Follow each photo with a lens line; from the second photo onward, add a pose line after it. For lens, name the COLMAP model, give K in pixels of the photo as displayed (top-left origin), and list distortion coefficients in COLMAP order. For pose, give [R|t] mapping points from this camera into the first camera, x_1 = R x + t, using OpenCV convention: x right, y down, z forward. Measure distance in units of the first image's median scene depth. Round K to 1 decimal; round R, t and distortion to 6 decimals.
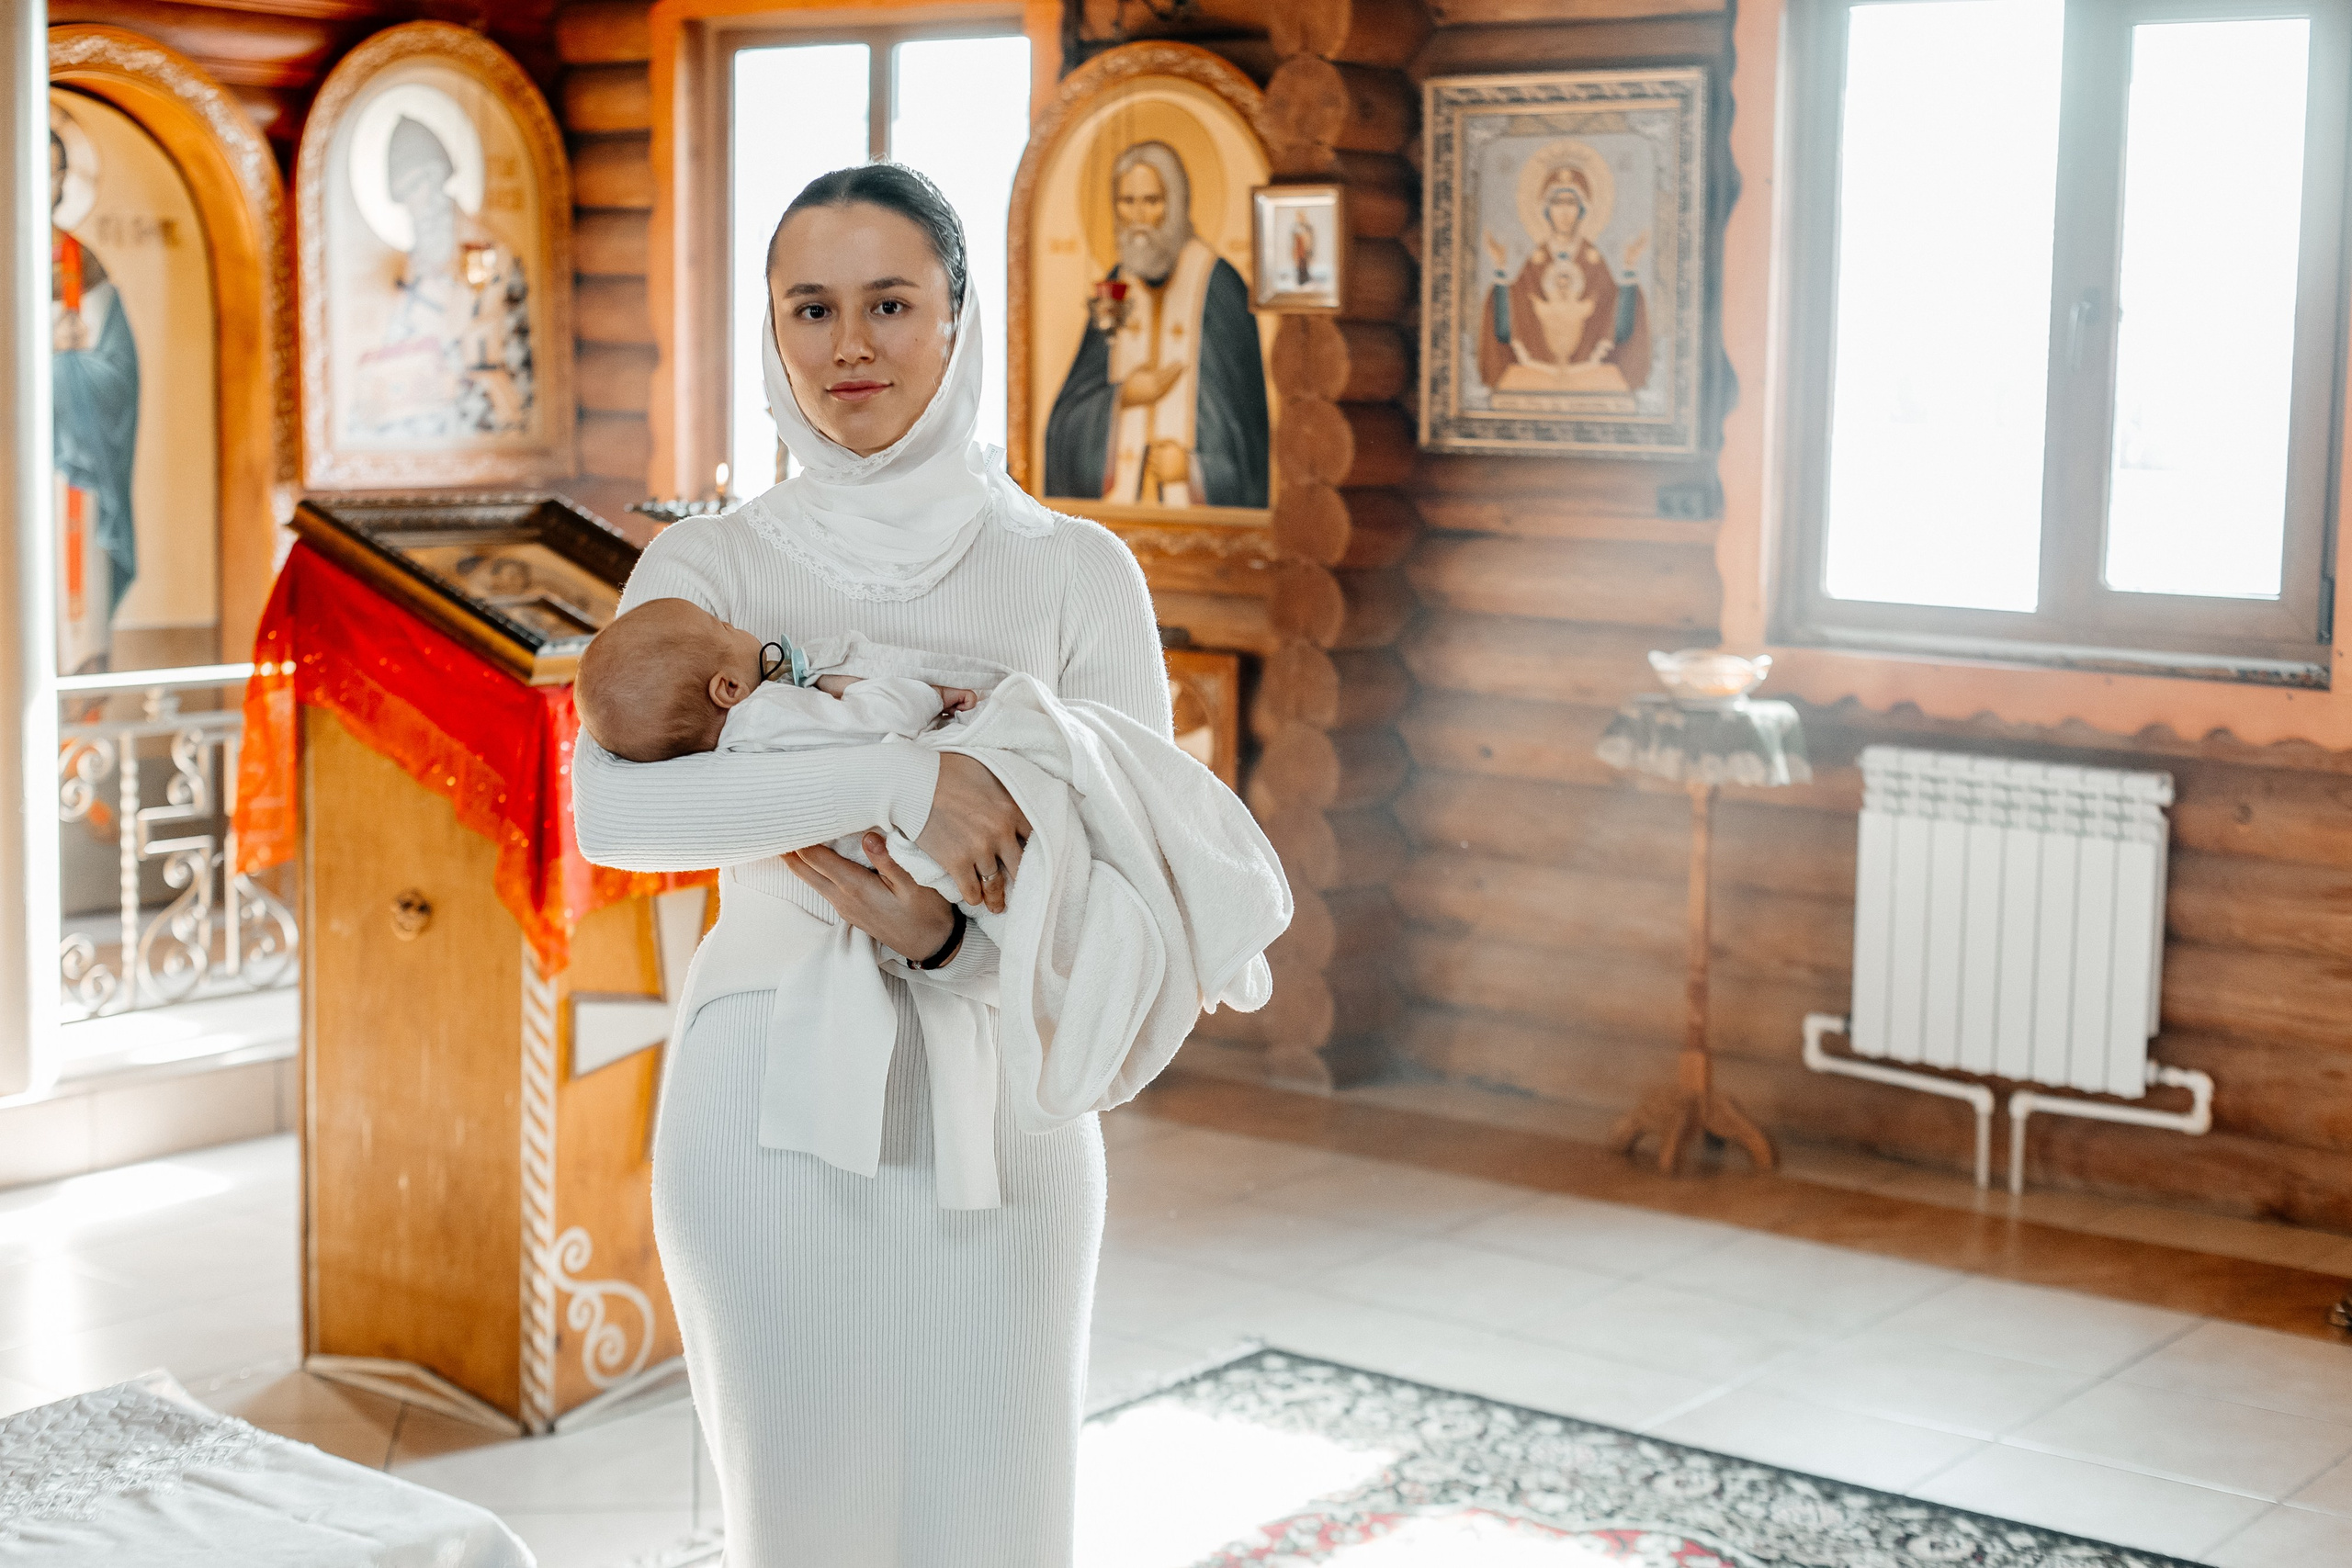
lens RADIAL K [[3419.9, 0, 1187.6], [0, 3419.9, 799.9], [0, 0, 1]] dist [0.000621, 0.000000]
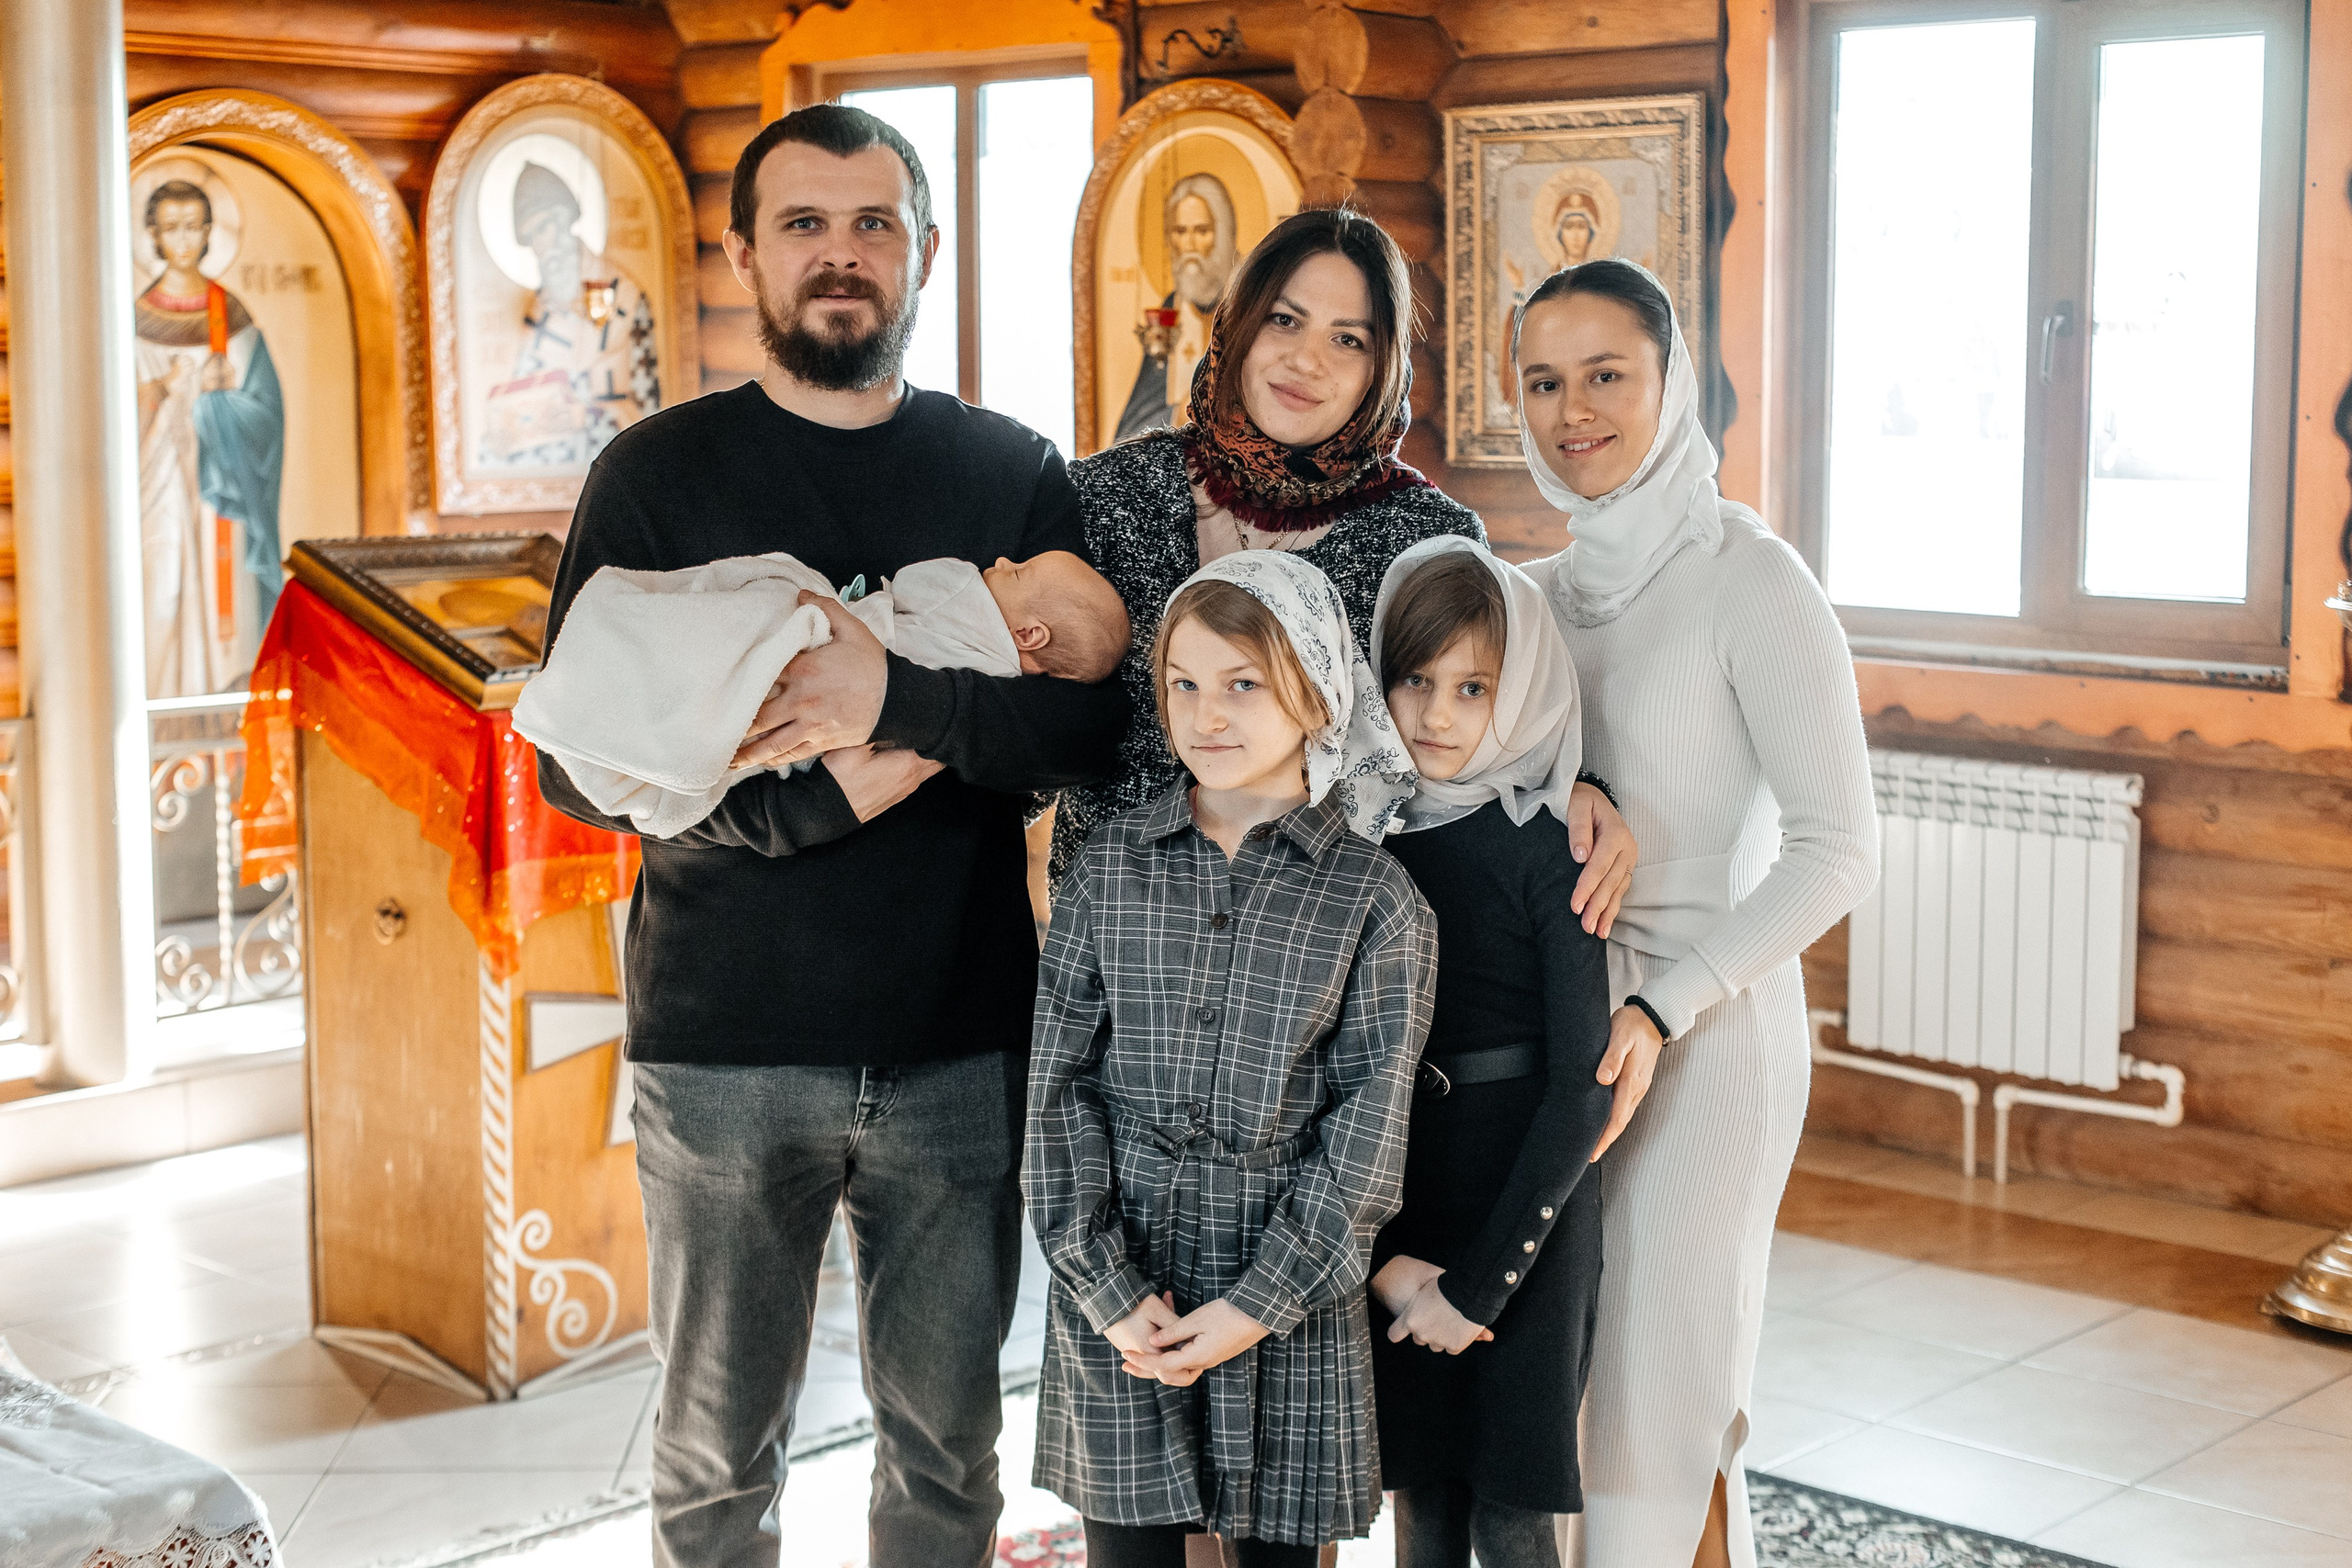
lens RADIAL K [[3419.9, 0, 1198.8], [0, 3419.9, 745.5], [0, 0, 1]] dist [0.000621, 0.000000]
pose [[0.994827, -0.008028, -0.101269, 0.100354], [0.006847, 0.999904, -0.012005, -0.005422], [0.101356, 0.011249, 0.994787, -0.042182]]
